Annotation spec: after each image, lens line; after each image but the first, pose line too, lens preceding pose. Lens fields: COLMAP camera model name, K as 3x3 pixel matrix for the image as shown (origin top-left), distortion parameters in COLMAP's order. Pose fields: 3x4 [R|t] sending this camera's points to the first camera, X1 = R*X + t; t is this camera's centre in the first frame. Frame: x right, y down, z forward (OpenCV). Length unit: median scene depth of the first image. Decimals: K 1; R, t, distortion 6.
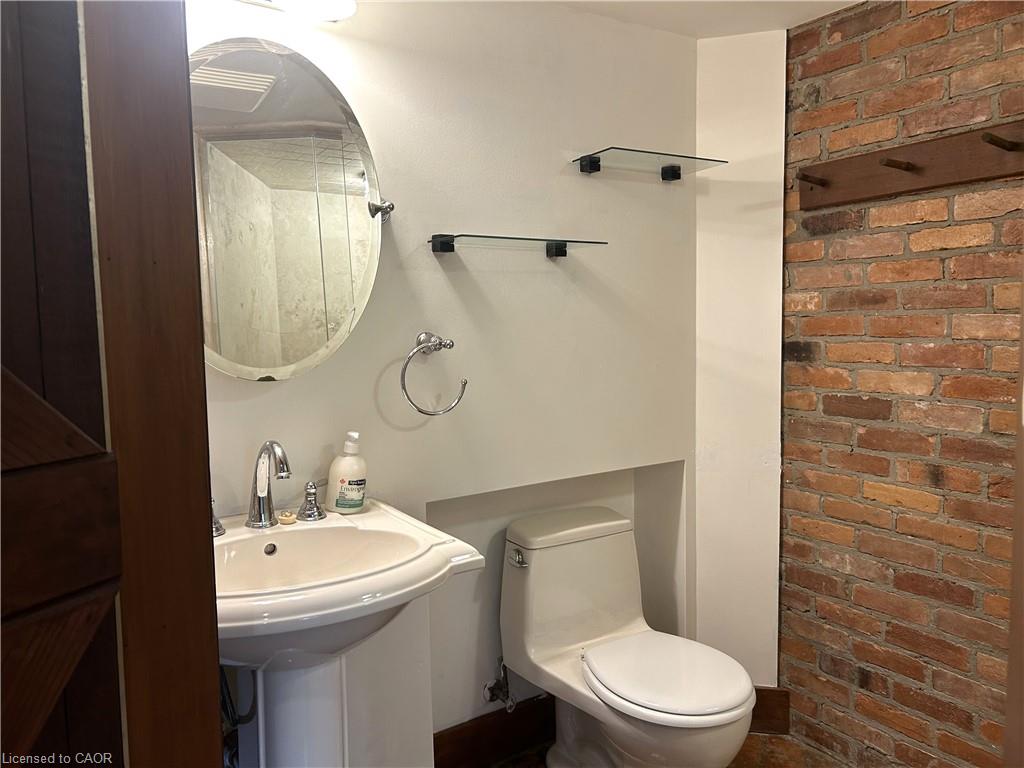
lens RADIAL K [[770.2, 0, 511.0], [0, 770.2, 384.0], [0, 0, 1]] dist [0.056639, -0.063211]
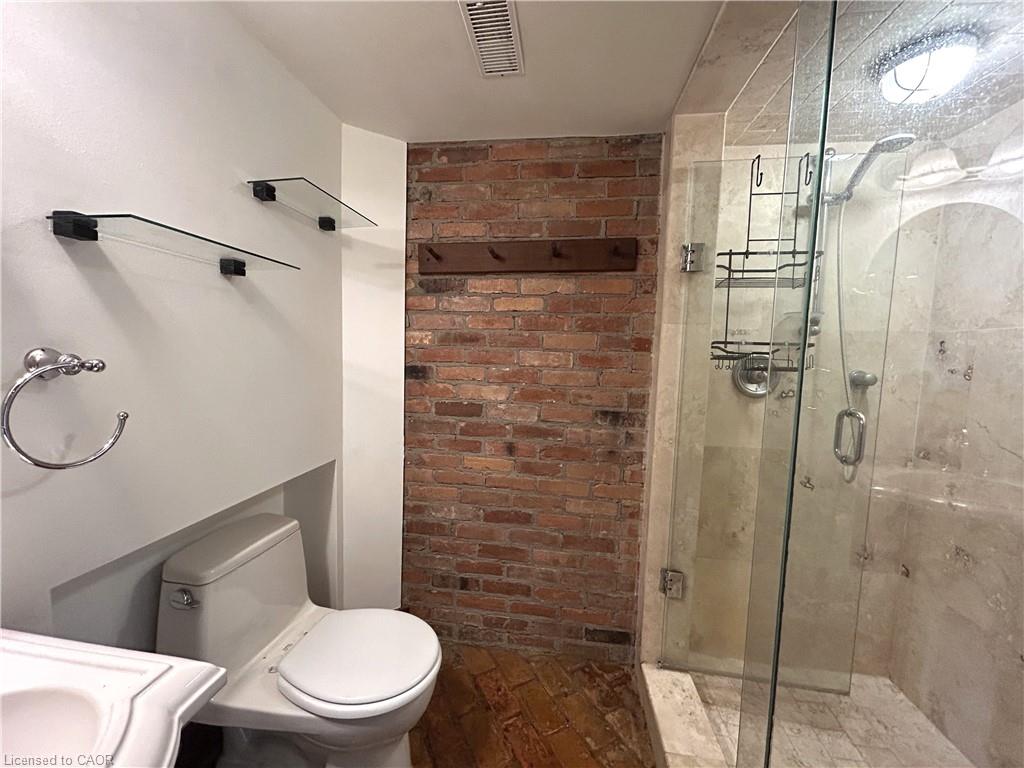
lens RADIAL K [[417.1, 0, 507.5], [0, 417.1, 385.7], [0, 0, 1]] dist [0.004019, -0.000137]
pose [[0.669145, -0.026080, 0.742674, -0.100934], [0.025584, 0.999600, 0.012052, -0.024645], [-0.742691, 0.010936, 0.669545, 0.394715]]
